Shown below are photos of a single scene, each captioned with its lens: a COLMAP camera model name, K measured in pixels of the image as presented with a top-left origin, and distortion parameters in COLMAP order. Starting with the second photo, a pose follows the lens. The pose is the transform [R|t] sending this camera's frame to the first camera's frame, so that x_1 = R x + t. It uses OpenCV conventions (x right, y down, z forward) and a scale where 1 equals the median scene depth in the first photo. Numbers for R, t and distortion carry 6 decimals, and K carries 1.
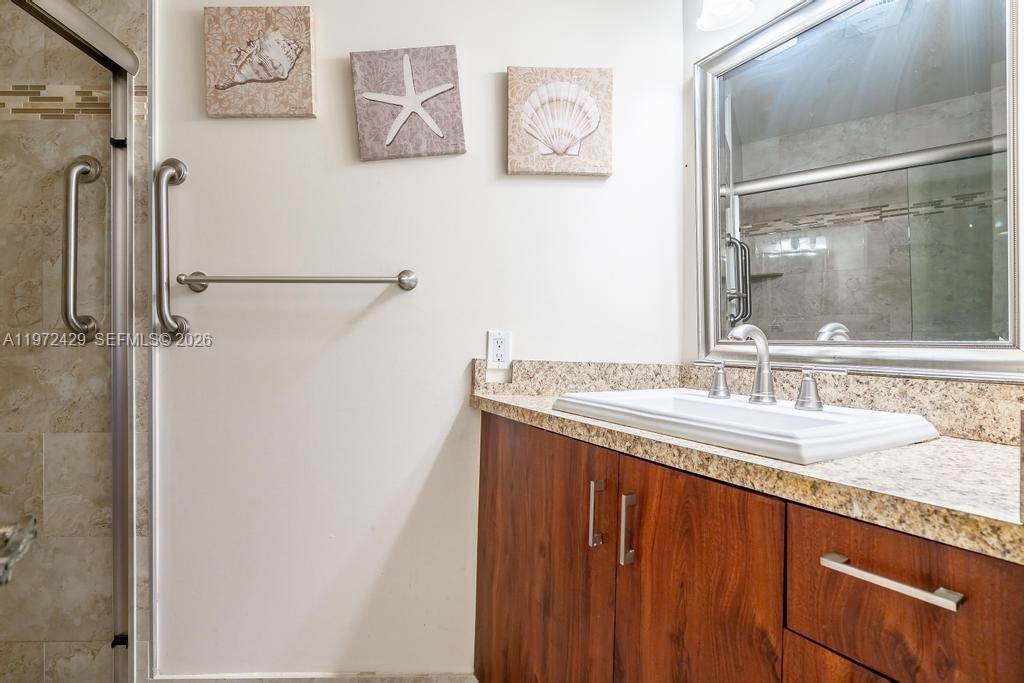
lens RADIAL K [[466.6, 0, 508.1], [0, 466.6, 347.5], [0, 0, 1]] dist [-0.003846, -0.000551]
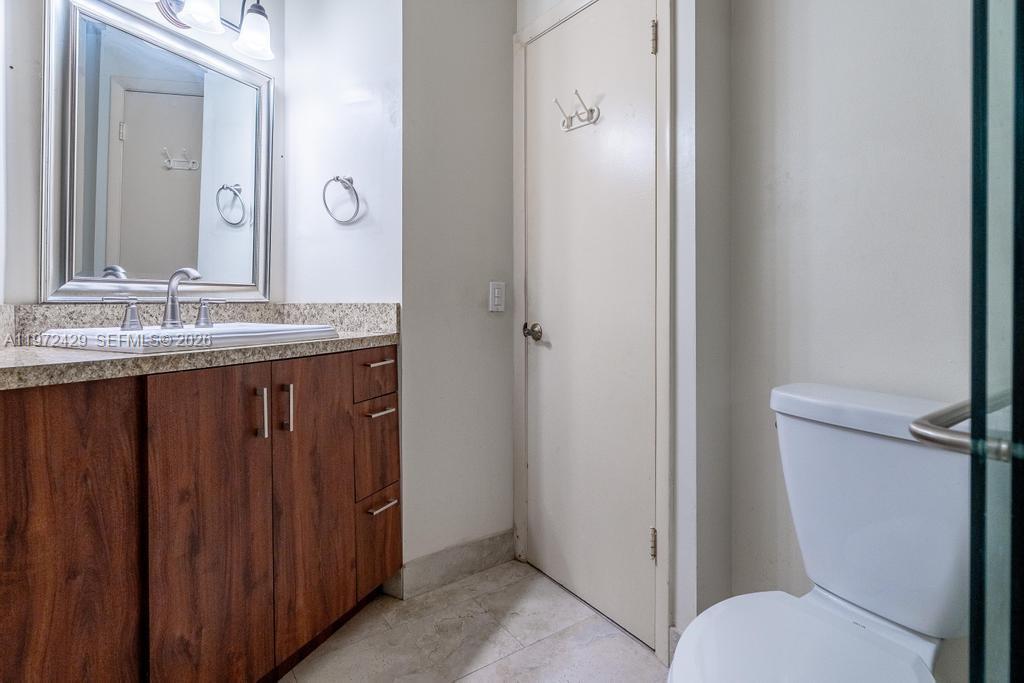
lens RADIAL K [[466.6, 0, 512.2], [0, 466.6, 338.9], [0, 0, 1]] dist [-0.003846, -0.000551]
pose [[-0.550782, -0.091129, 0.829660, -1.188541], [-0.005862, 0.994420, 0.105335, 0.009088], [-0.834629, 0.053153, -0.548242, 1.062388]]
